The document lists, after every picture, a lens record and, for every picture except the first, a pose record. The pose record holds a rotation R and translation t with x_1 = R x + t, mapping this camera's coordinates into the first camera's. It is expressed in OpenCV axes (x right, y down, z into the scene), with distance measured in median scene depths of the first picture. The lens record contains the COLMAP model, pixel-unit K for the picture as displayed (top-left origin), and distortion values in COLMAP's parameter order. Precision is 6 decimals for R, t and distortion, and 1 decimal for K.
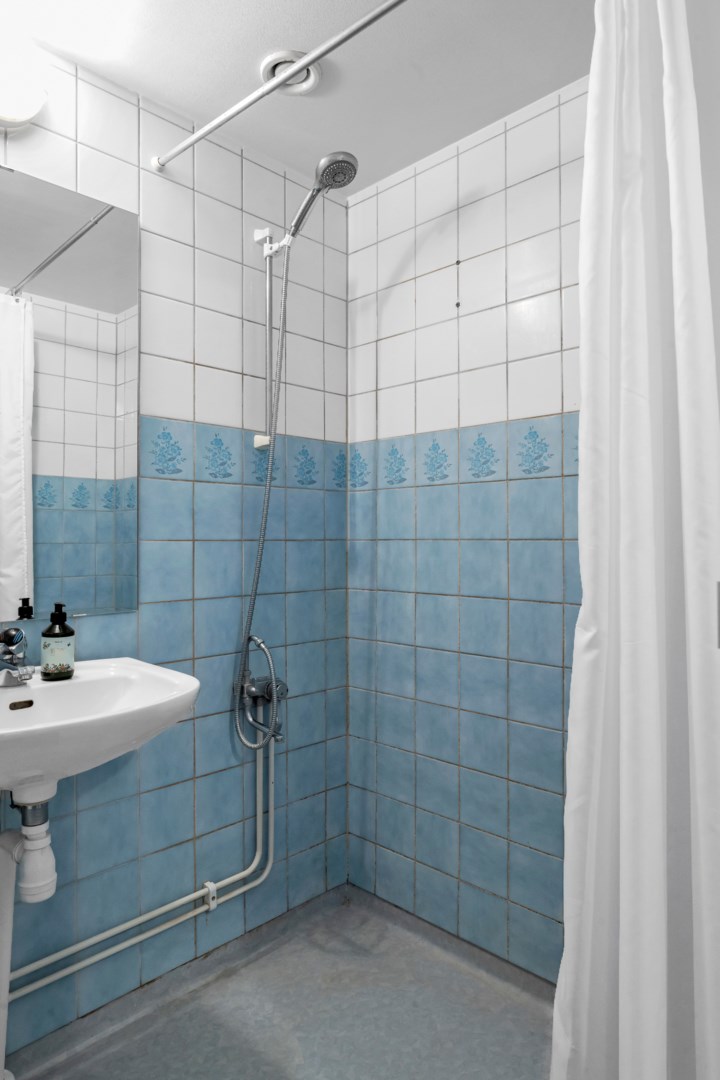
lens RADIAL K [[694.7, 0, 383.9], [0, 694.7, 530.9], [0, 0, 1]] dist [-0.016001, 0.002424]
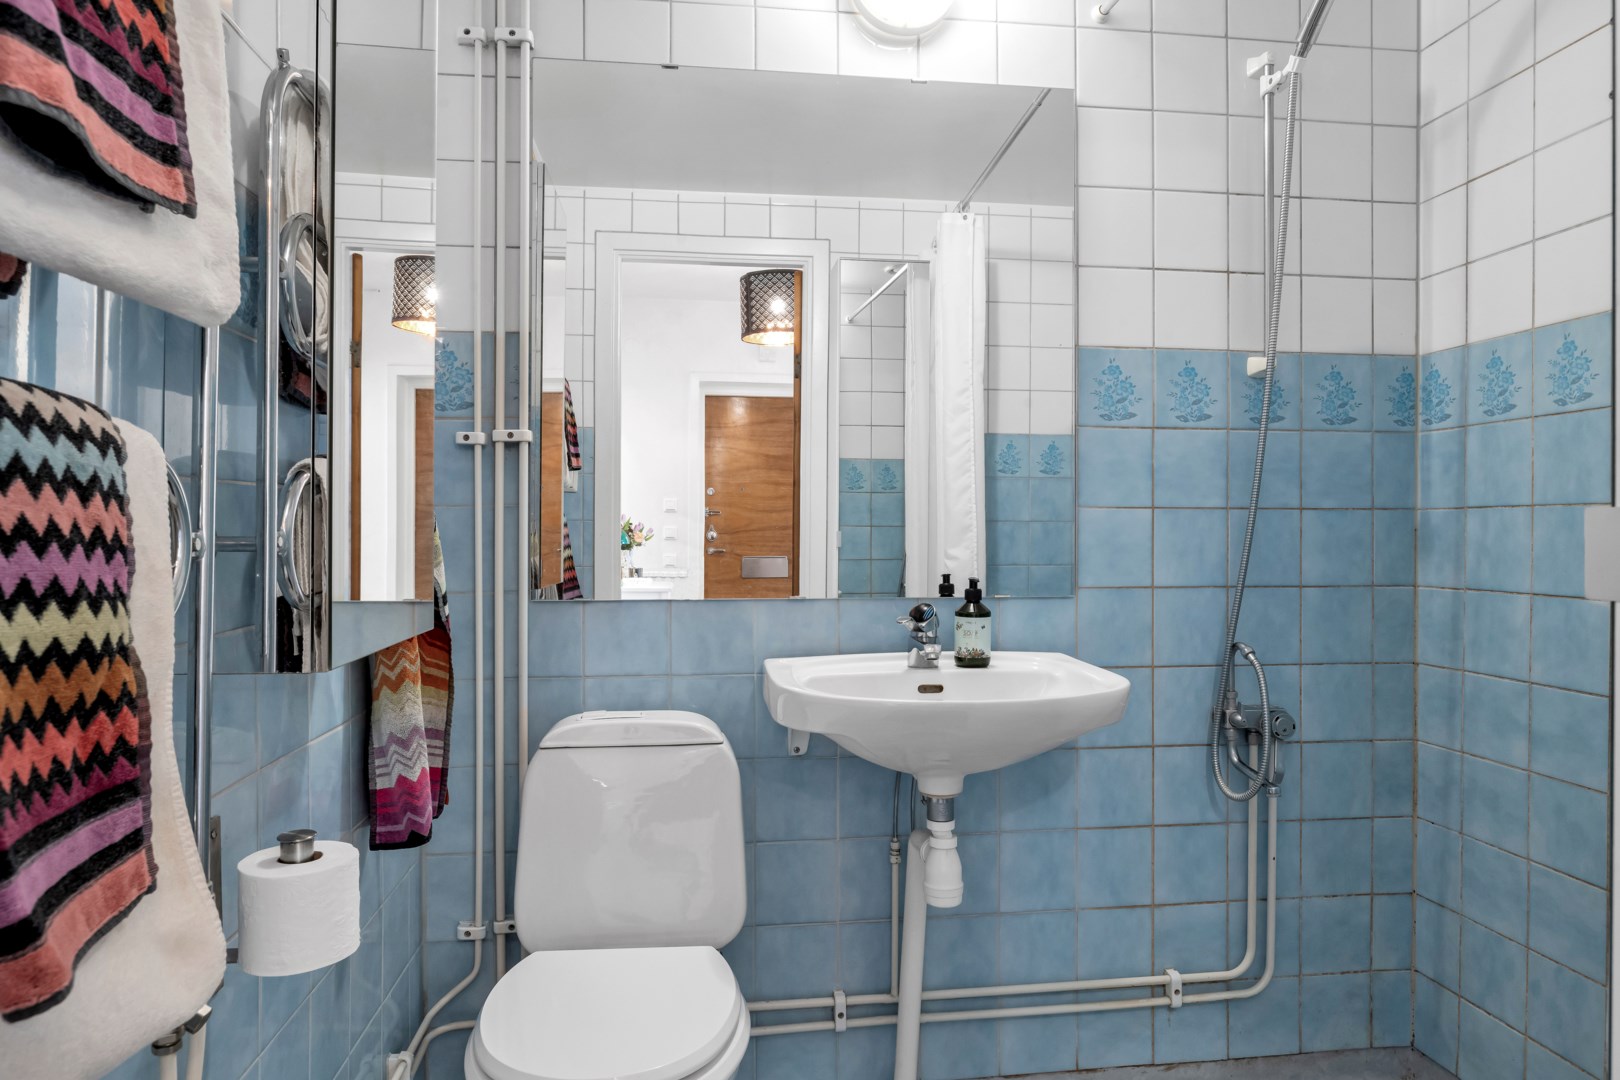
lens RADIAL K [[1042.1, 0, 812.3], [0, 1042.1, 533.6], [0, 0, 1]] dist [-0.016001, 0.002424]
pose [[0.780954, 0.004912, -0.624569, 0.123853], [0.007659, 0.999819, 0.017441, 0.017323], [0.624541, -0.018404, 0.780775, -0.089412]]
